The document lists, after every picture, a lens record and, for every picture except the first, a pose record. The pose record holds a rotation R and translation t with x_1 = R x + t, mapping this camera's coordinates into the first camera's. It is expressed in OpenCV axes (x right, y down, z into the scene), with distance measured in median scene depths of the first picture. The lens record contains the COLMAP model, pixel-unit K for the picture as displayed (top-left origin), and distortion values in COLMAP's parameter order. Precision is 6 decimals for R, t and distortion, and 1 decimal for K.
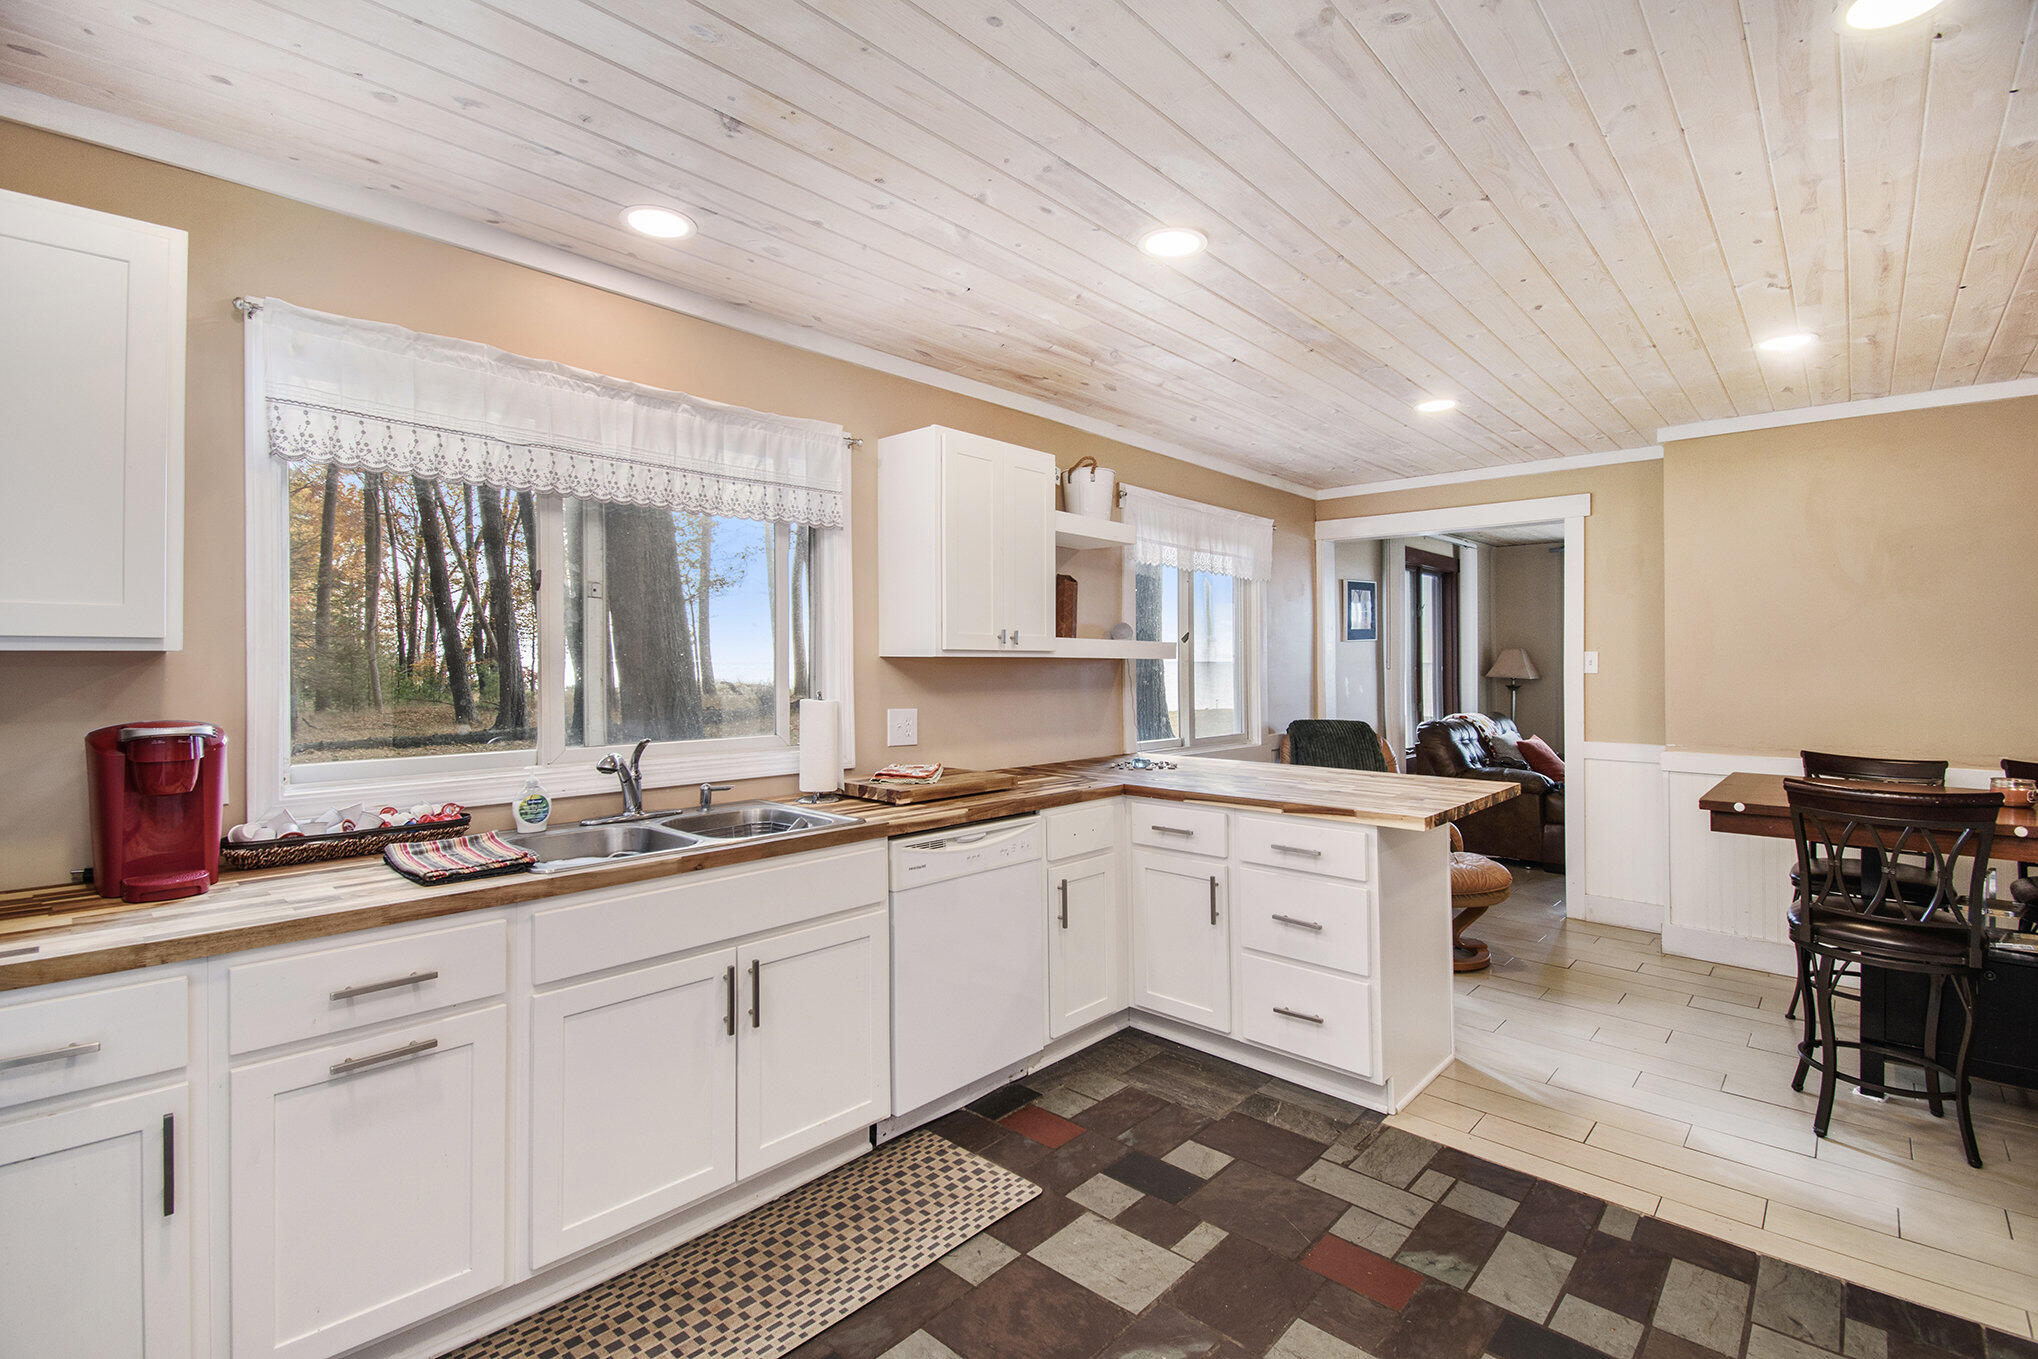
lens RADIAL K [[925.6, 0, 1022.1], [0, 925.6, 668.4], [0, 0, 1]] dist [0.025755, -0.001048]
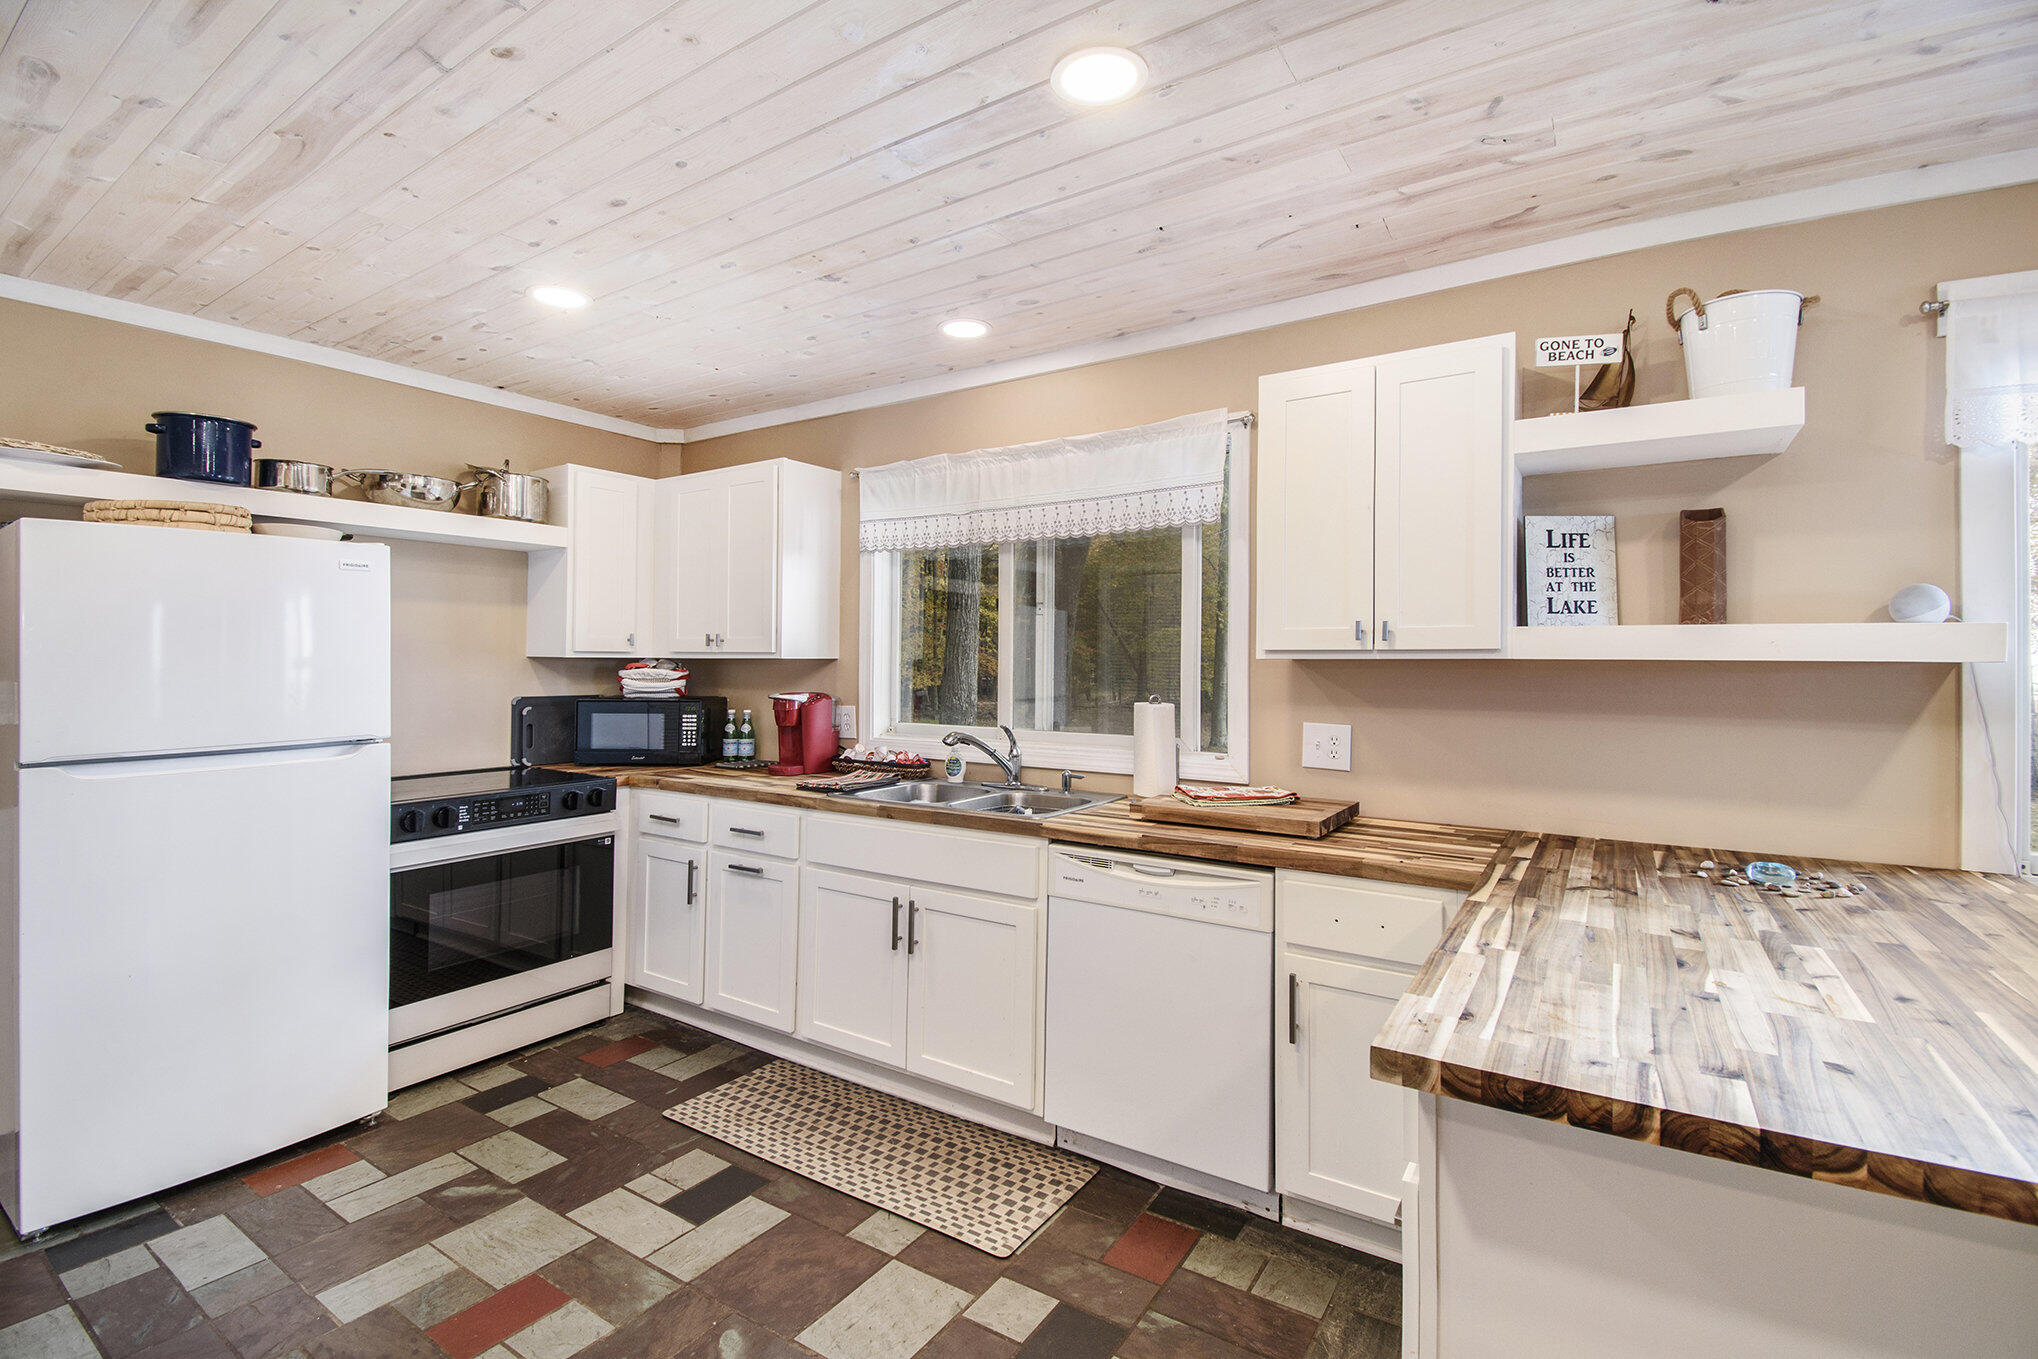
lens RADIAL K [[925.6, 0, 1022.8], [0, 925.6, 677.2], [0, 0, 1]] dist [0.025755, -0.001048]
pose [[0.188689, 0.013089, -0.981950, 0.900099], [-0.011895, 0.999868, 0.011042, -0.003561], [0.981965, 0.009597, 0.188819, 0.849880]]
